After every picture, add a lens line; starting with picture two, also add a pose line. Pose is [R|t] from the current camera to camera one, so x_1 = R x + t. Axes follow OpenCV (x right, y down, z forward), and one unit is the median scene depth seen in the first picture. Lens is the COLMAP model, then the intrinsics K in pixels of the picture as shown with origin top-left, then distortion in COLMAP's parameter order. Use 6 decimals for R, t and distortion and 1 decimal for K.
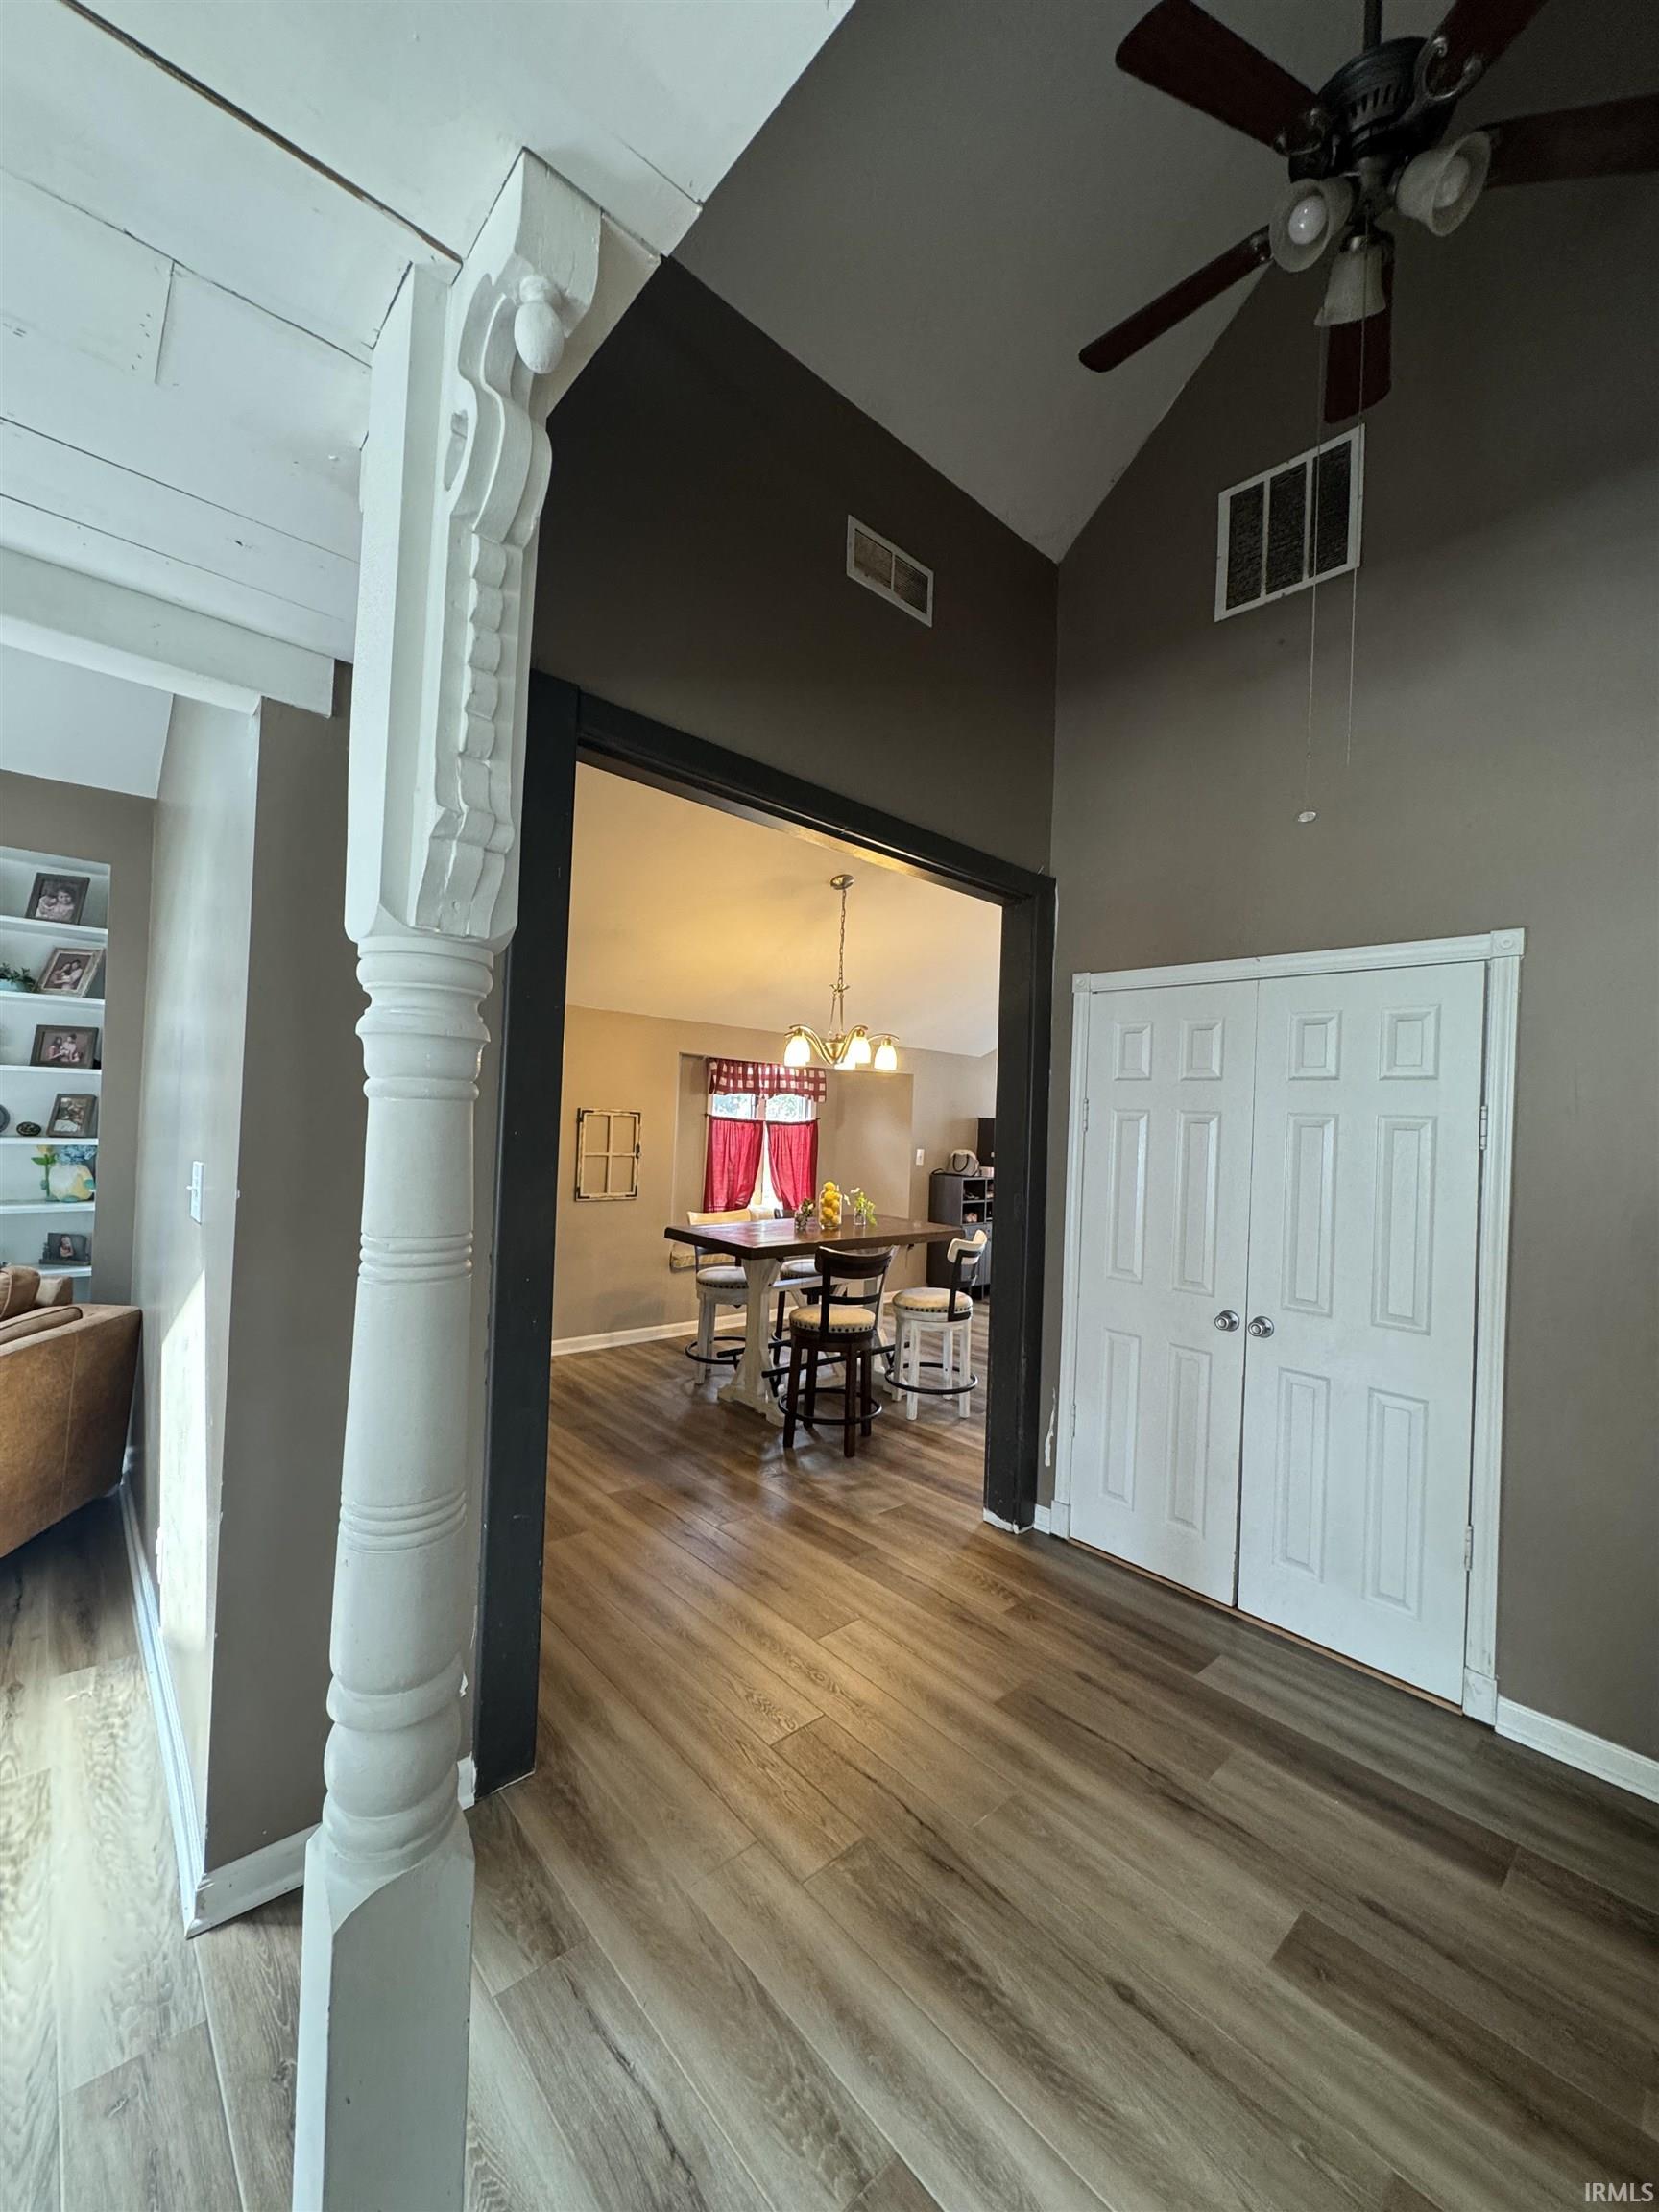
lens RADIAL K [[884.8, 0, 833.6], [0, 884.8, 1105.0], [0, 0, 1]] dist [0.000791, -0.000480]
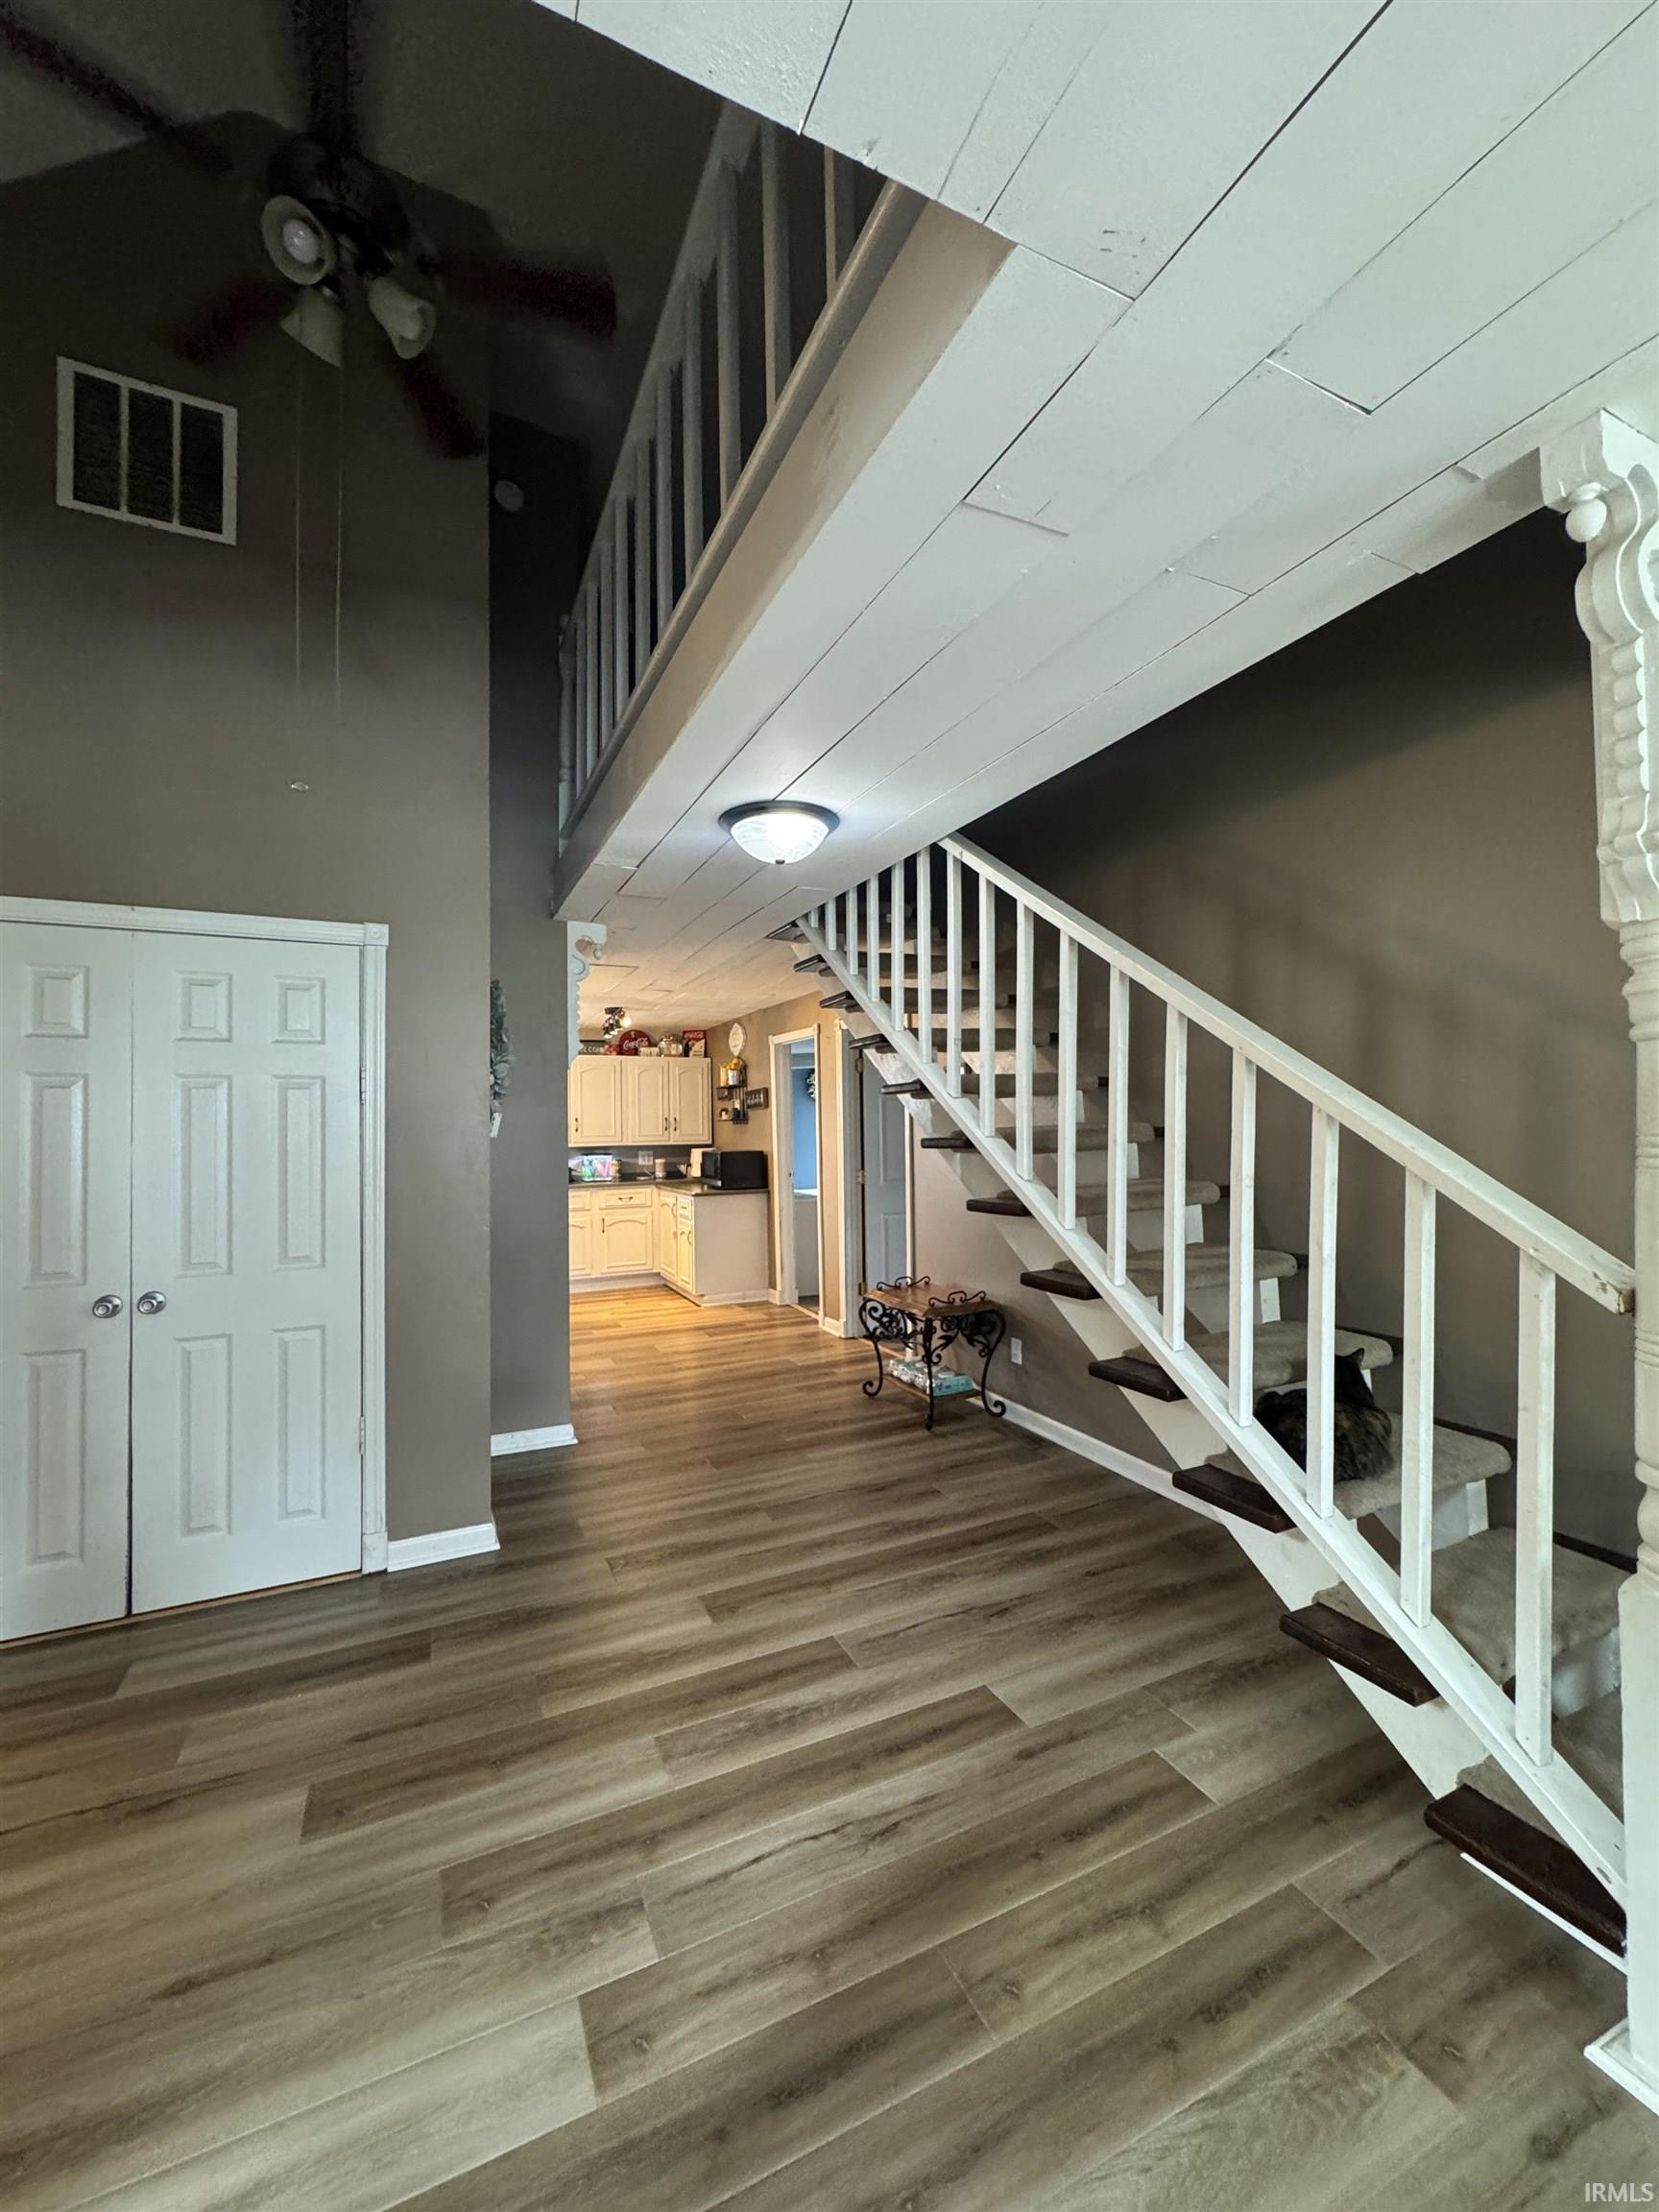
lens RADIAL K [[884.8, 0, 837.3], [0, 884.8, 1108.2], [0, 0, 1]] dist [0.000791, -0.000480]
pose [[0.290132, -0.029778, 0.956523, -0.207533], [0.013750, 0.999542, 0.026947, 0.030263], [-0.956888, 0.005334, 0.290409, 0.030240]]
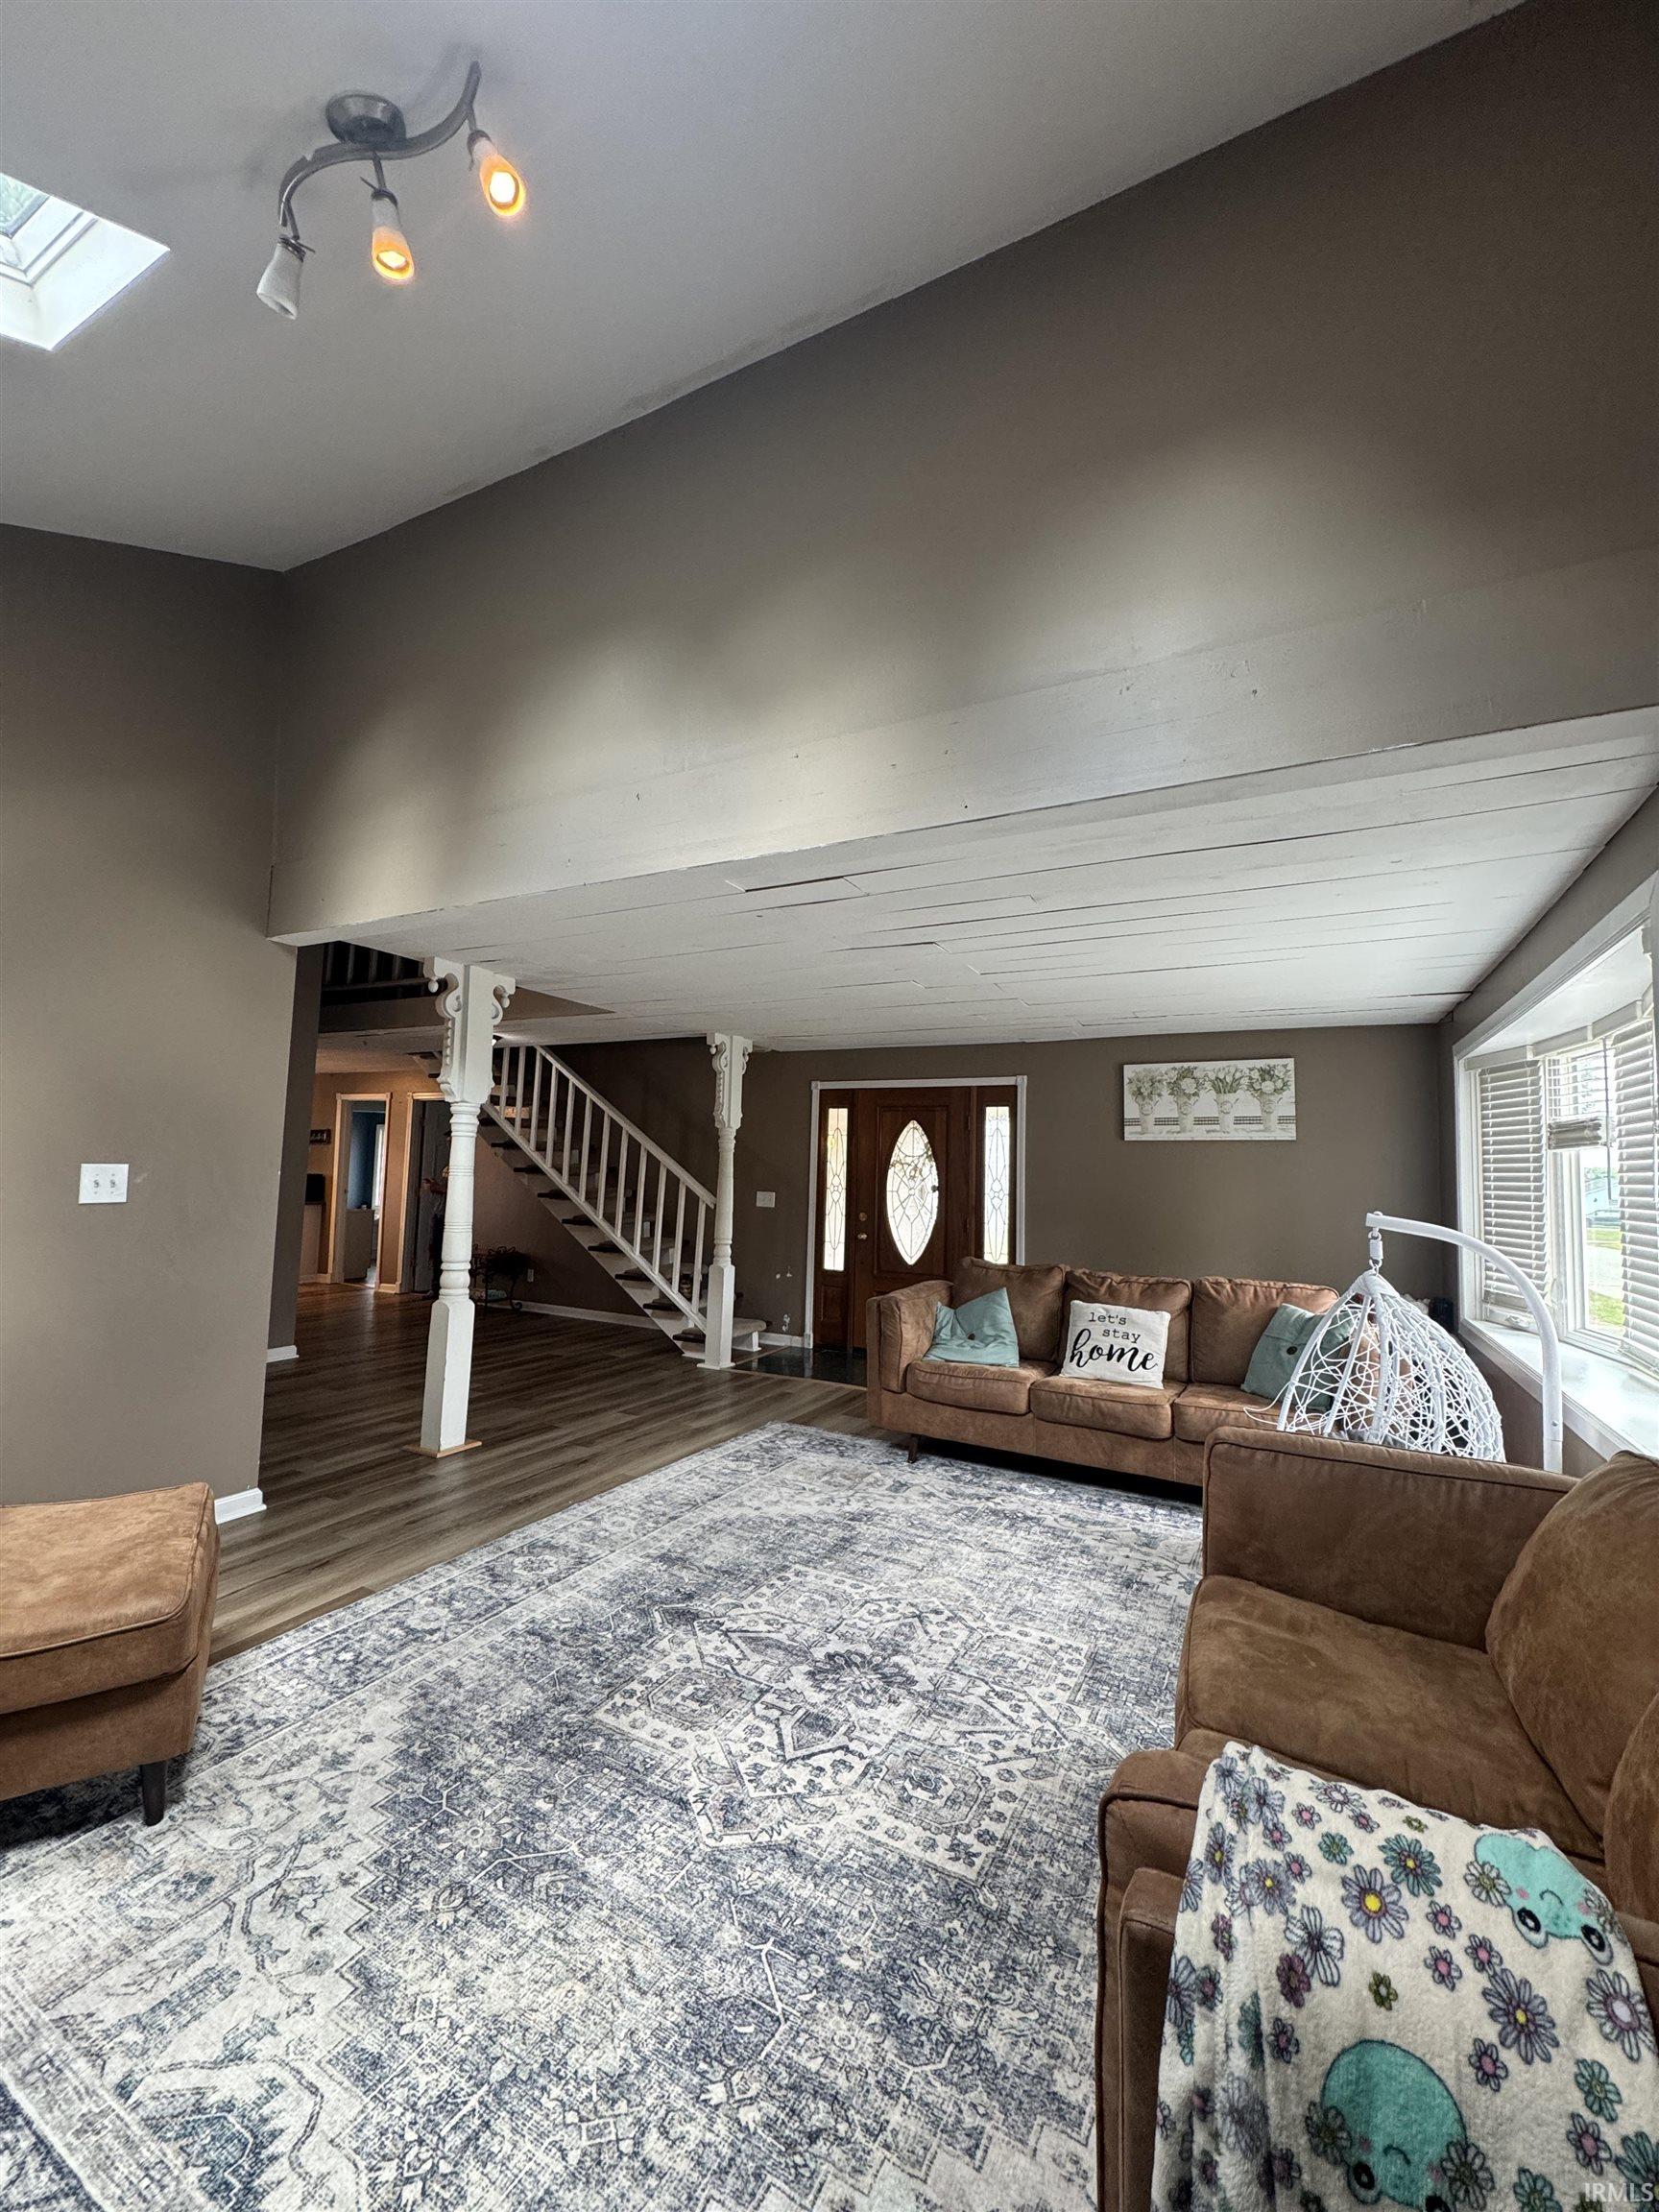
lens RADIAL K [[884.8, 0, 825.9], [0, 884.8, 1102.7], [0, 0, 1]] dist [0.000791, -0.000480]
pose [[-0.334256, 0.018706, 0.942297, -2.128734], [-0.055728, 0.997661, -0.039573, -0.052130], [-0.940833, -0.065739, -0.332432, 0.304624]]
